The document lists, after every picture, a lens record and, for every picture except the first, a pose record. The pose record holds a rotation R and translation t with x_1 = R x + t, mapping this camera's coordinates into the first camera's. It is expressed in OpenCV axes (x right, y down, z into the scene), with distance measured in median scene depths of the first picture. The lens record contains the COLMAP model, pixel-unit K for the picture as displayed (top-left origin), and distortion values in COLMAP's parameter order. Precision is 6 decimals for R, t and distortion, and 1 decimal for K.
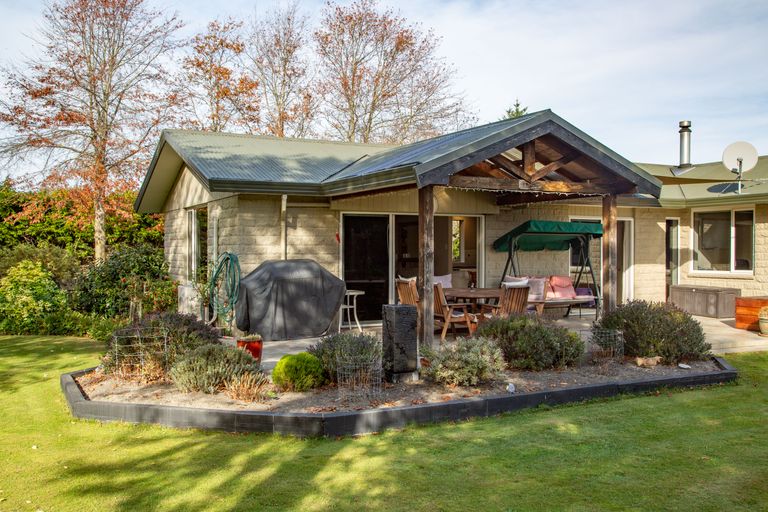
lens RADIAL K [[708.7, 0, 384.0], [0, 708.7, 256.0], [0, 0, 1]] dist [-0.018283, -0.007124]
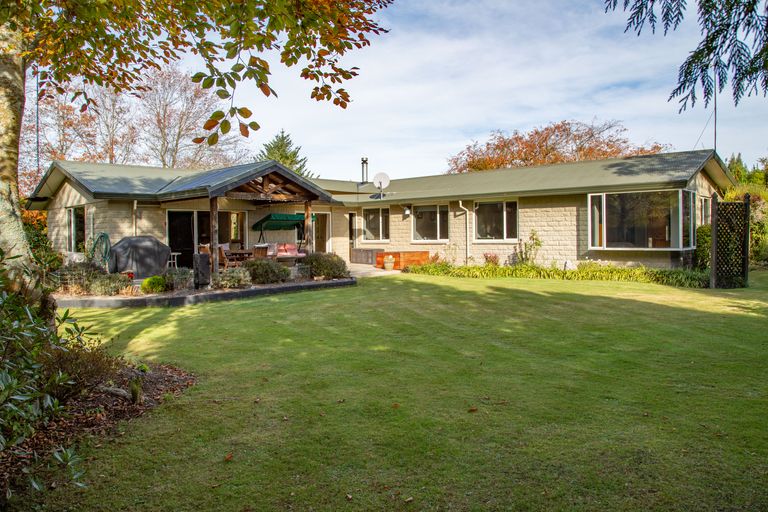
lens RADIAL K [[568.1, 0, 384.0], [0, 568.1, 256.0], [0, 0, 1]] dist [-0.162037, 0.131246]
pose [[0.941321, -0.024446, 0.336625, -0.018120], [0.016020, 0.999485, 0.027788, 0.025338], [-0.337131, -0.020765, 0.941229, -0.513344]]
